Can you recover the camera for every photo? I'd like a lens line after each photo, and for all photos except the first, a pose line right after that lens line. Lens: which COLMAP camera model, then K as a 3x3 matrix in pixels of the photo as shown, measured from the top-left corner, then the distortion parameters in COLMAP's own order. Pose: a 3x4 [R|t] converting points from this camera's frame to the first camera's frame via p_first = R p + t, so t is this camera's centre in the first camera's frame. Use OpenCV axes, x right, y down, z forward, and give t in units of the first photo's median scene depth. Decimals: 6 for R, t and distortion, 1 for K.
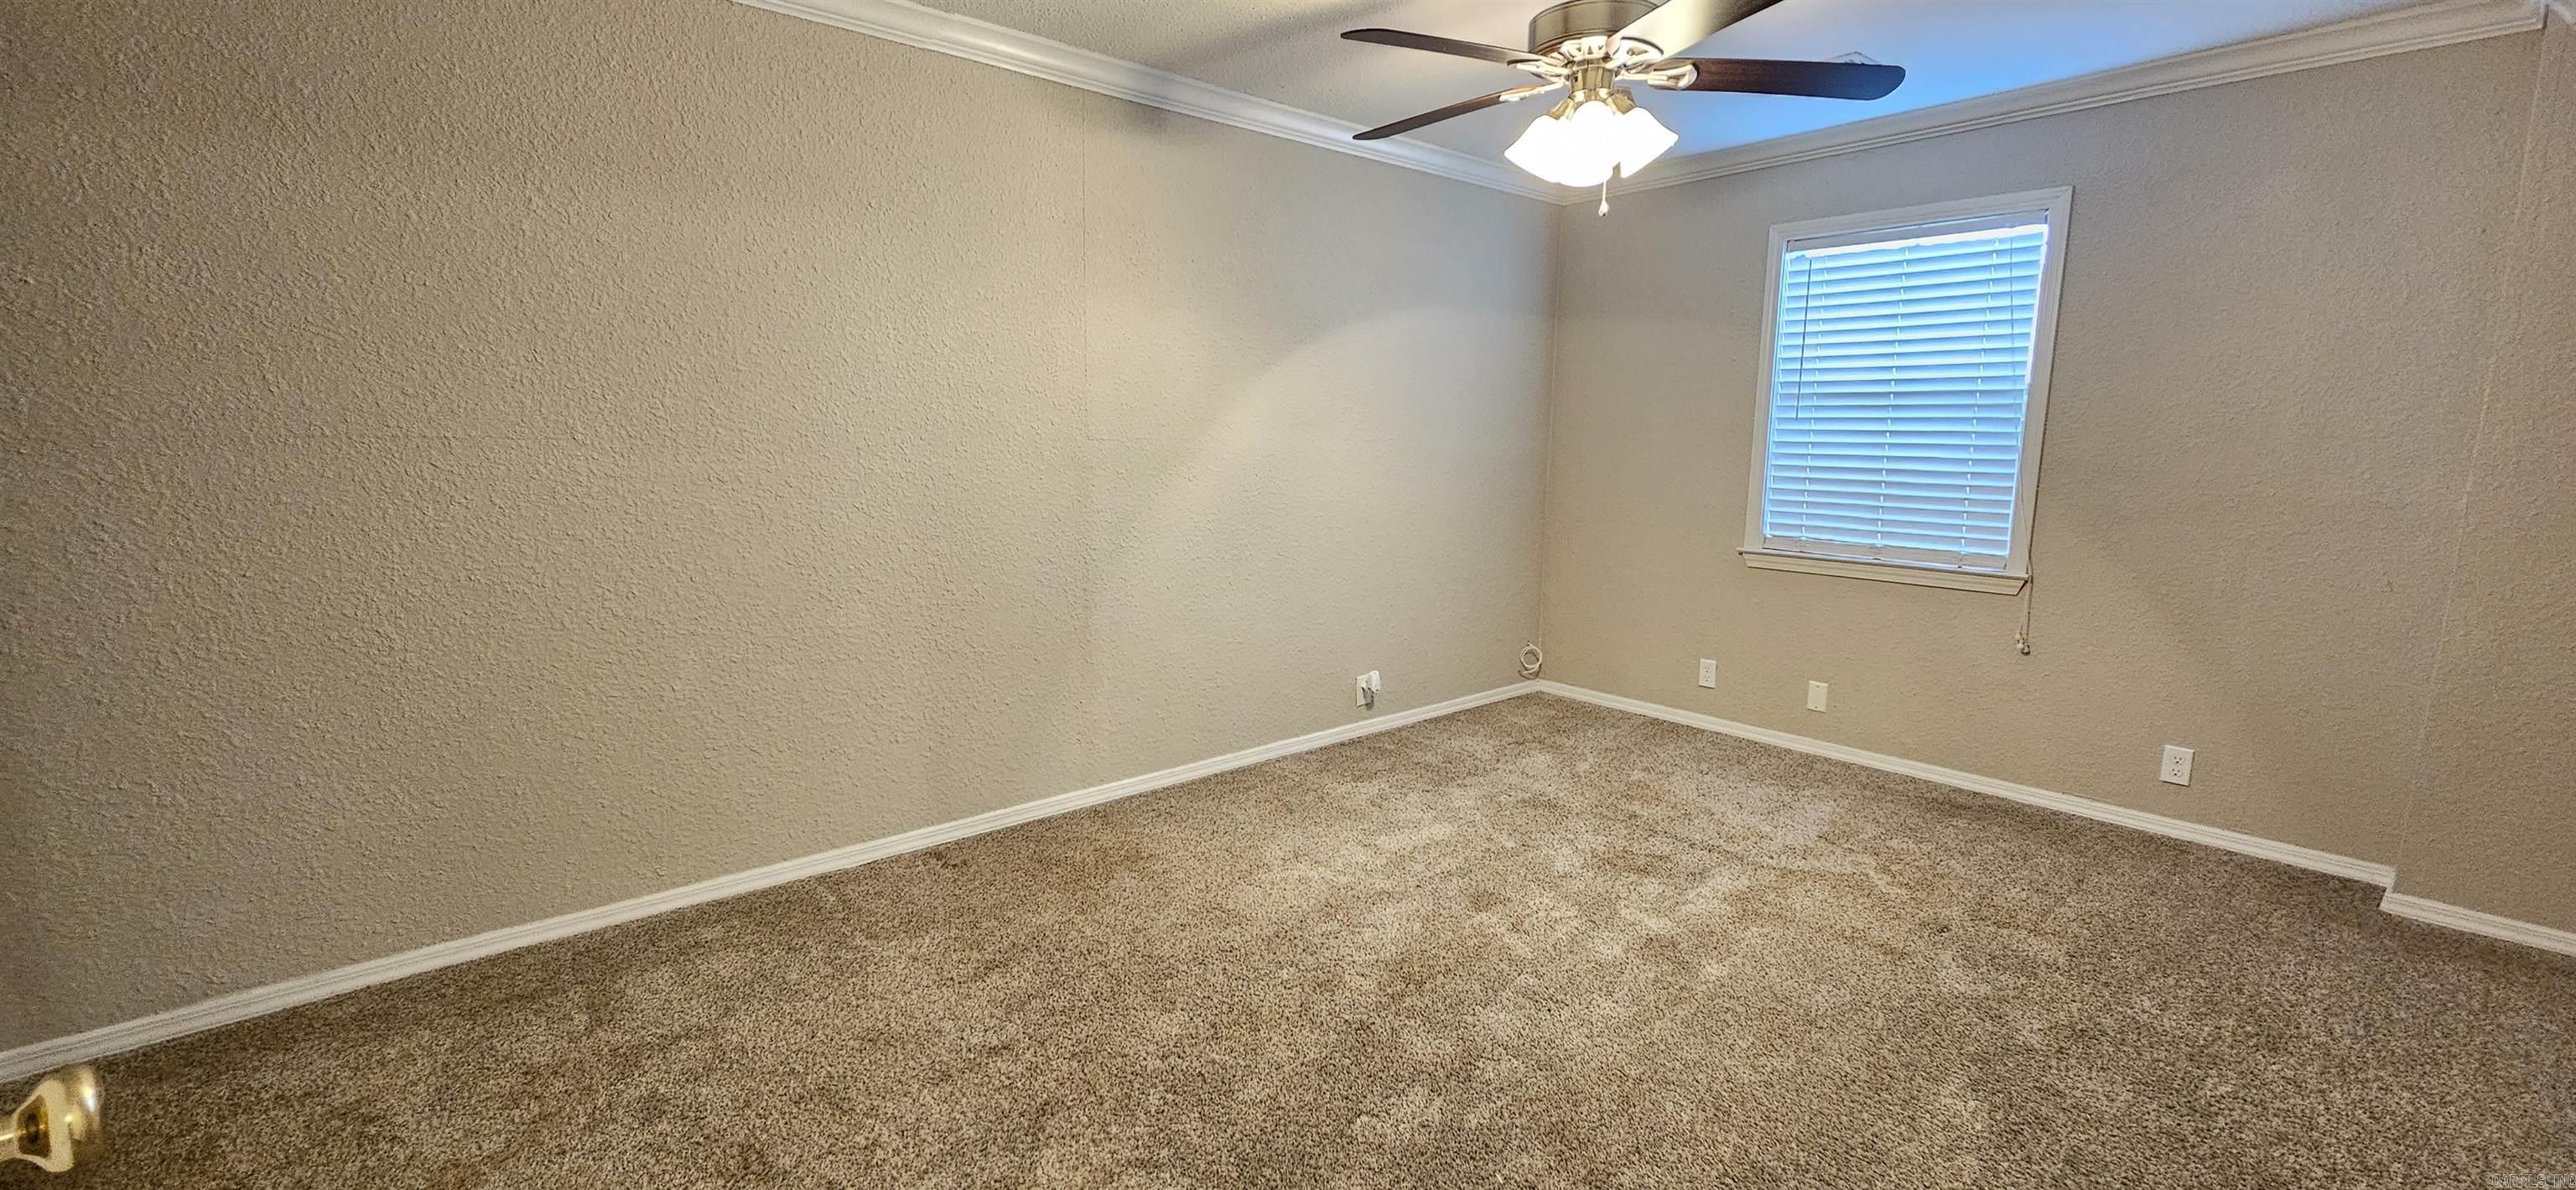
lens RADIAL K [[1062.5, 0, 1301.4], [0, 1062.5, 579.5], [0, 0, 1]] dist [0.001007, -0.000066]
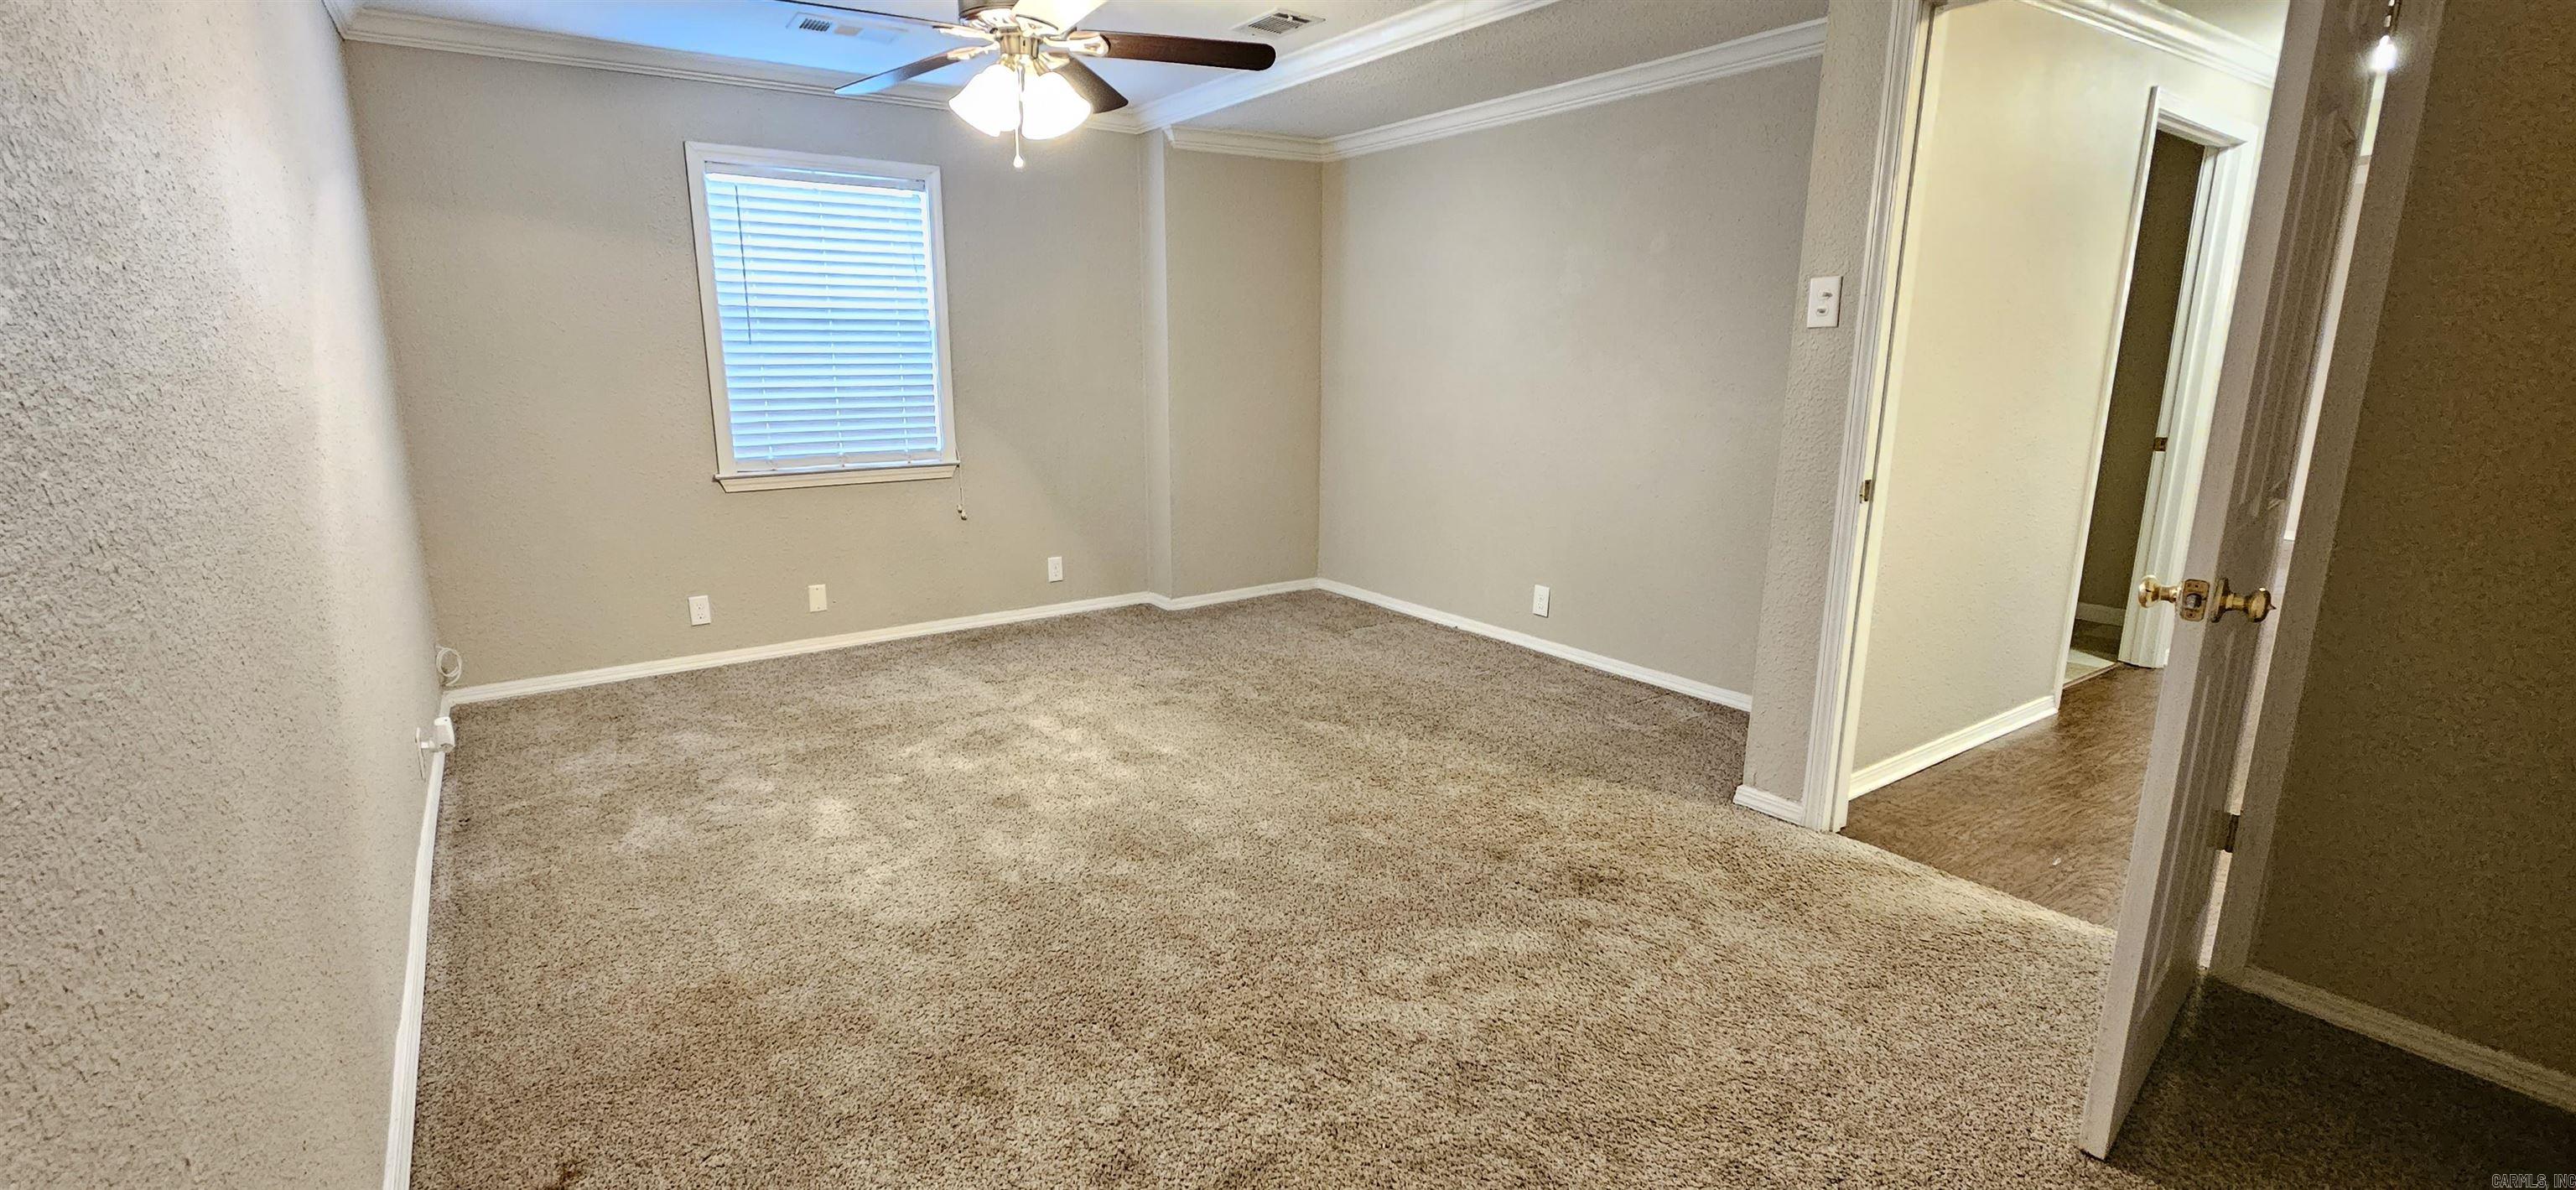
lens RADIAL K [[1062.5, 0, 1301.4], [0, 1062.5, 579.5], [0, 0, 1]] dist [0.001007, -0.000066]
pose [[0.109657, -0.221848, 0.968896, -0.643068], [0.141933, 0.968280, 0.205643, -0.079015], [-0.983784, 0.114969, 0.137666, 0.435685]]
